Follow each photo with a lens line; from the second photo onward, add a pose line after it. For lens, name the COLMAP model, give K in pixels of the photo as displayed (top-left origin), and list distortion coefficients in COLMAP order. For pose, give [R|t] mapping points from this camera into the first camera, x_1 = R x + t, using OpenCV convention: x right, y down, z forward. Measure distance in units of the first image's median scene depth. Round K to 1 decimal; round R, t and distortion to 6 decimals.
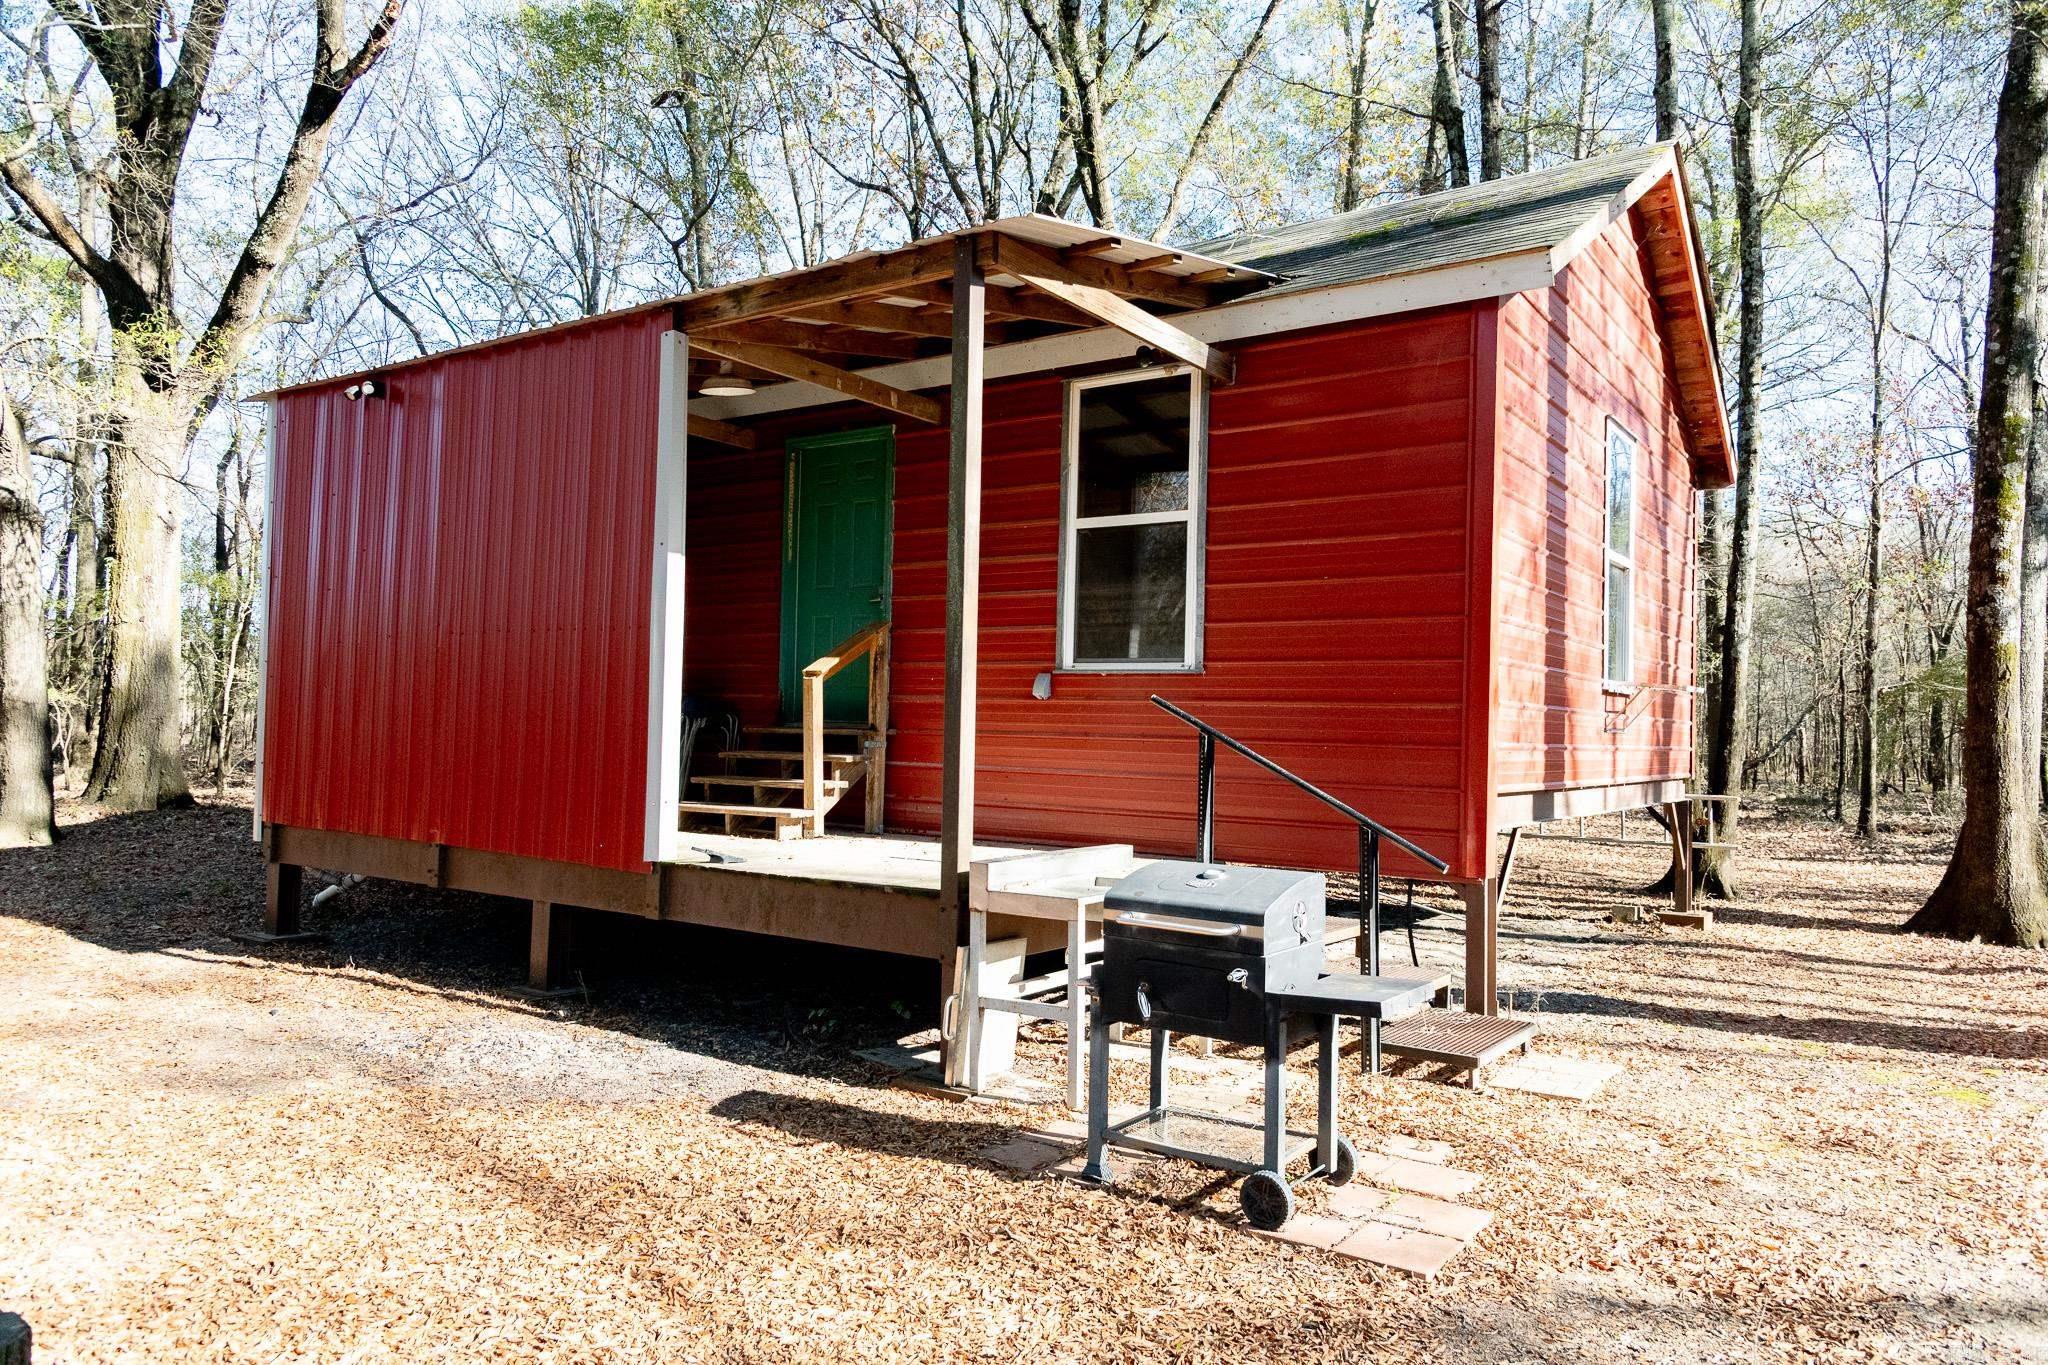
lens RADIAL K [[1385.8, 0, 1021.4], [0, 1385.8, 687.3], [0, 0, 1]] dist [0.008610, -0.005204]
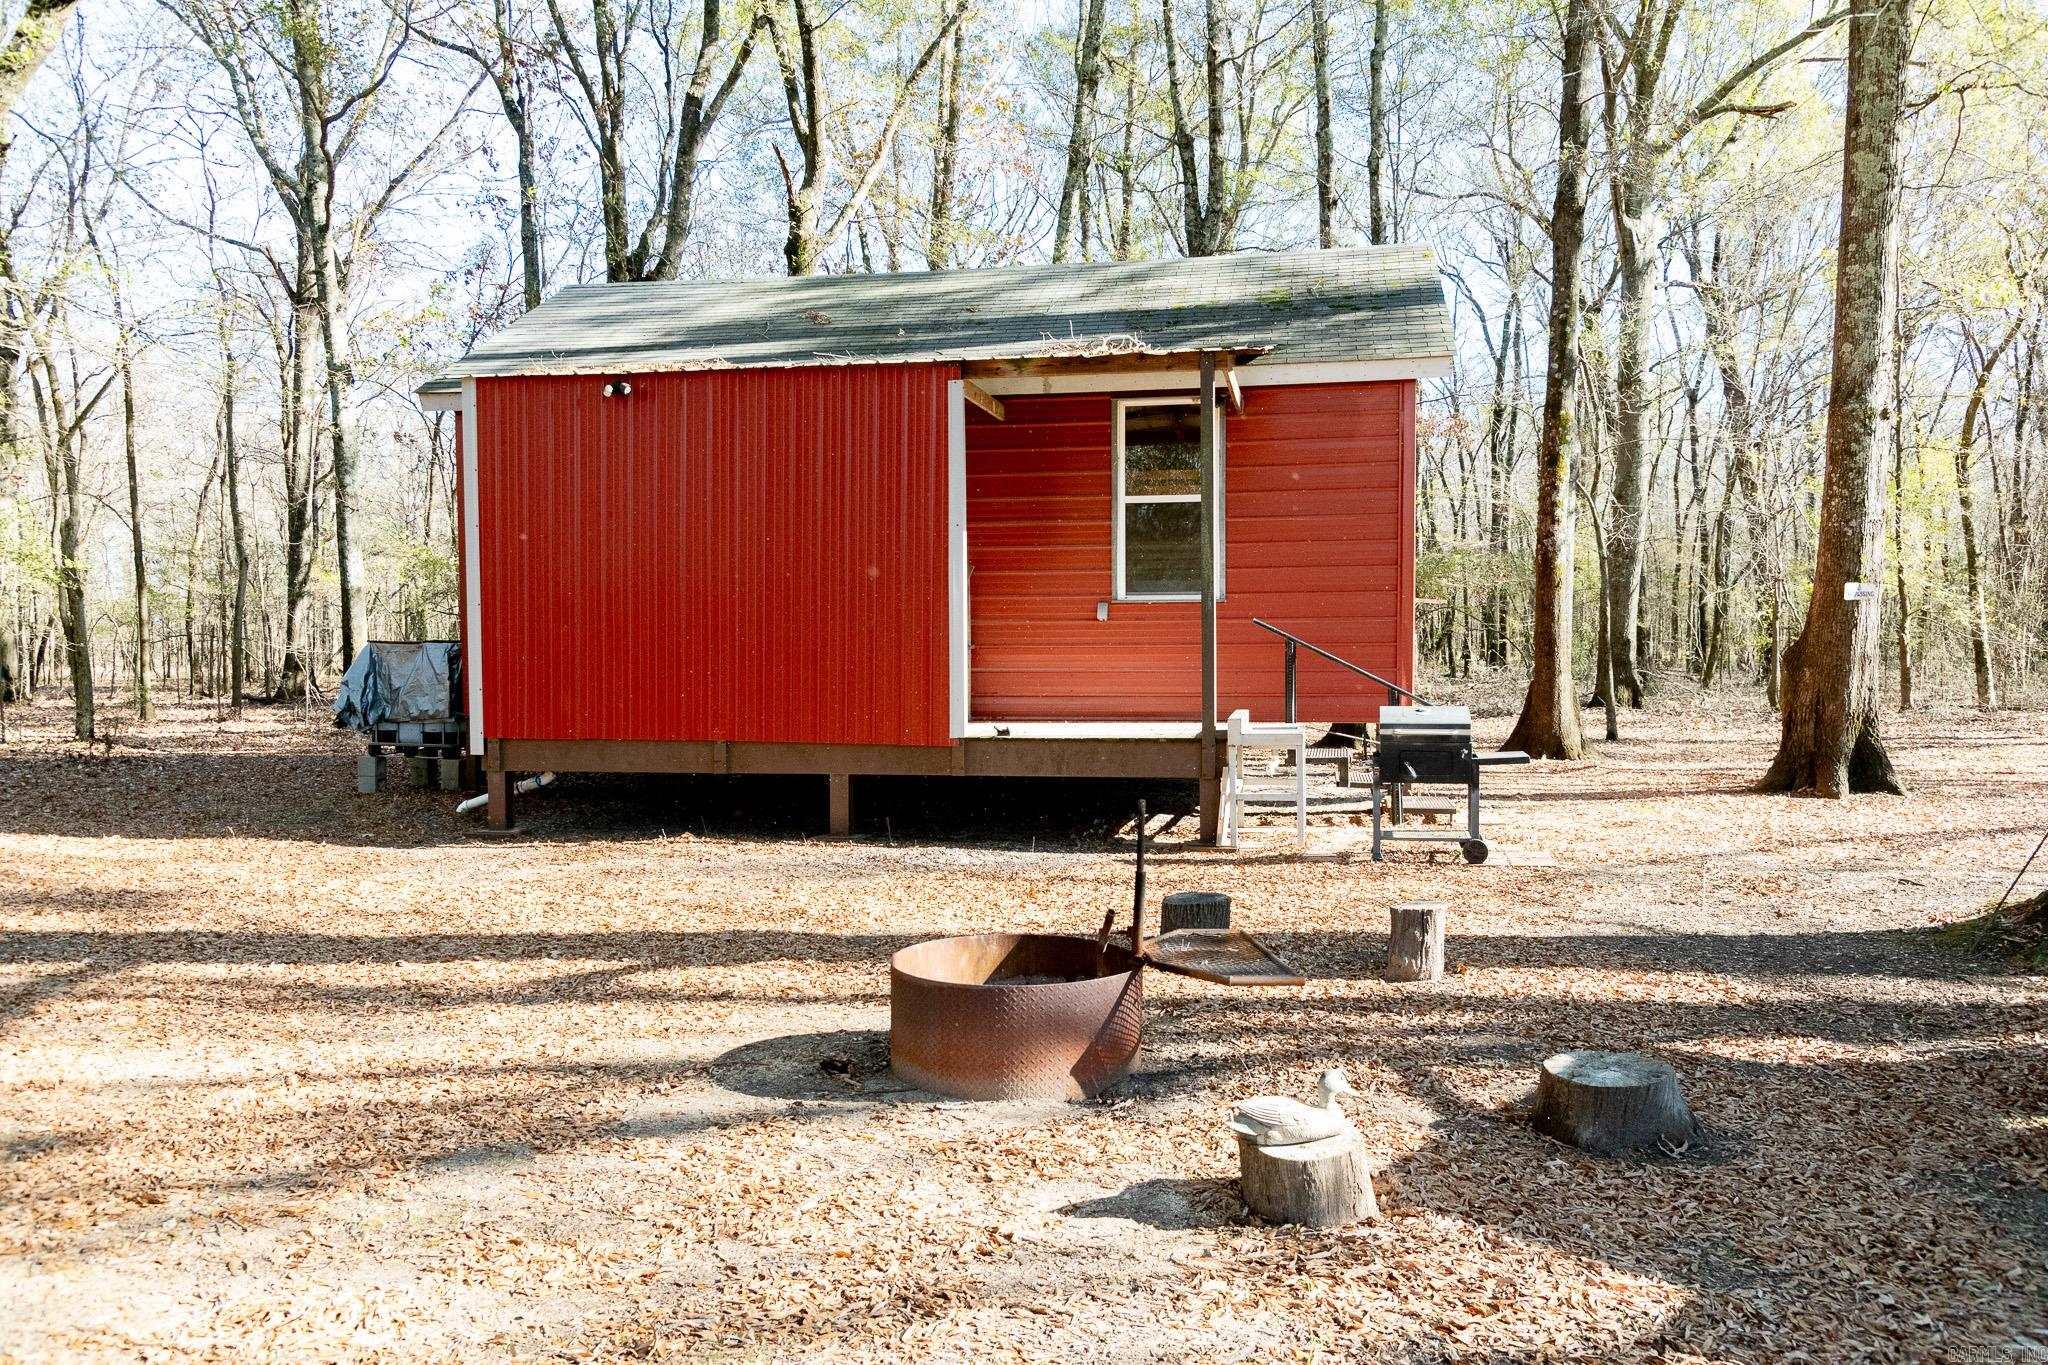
lens RADIAL K [[1657.1, 0, 1024.6], [0, 1657.1, 680.0], [0, 0, 1]] dist [0.014118, 0.007743]
pose [[0.906672, -0.041991, 0.419741, -0.794680], [0.015203, 0.997640, 0.066963, -0.046870], [-0.421562, -0.054332, 0.905170, -0.546399]]
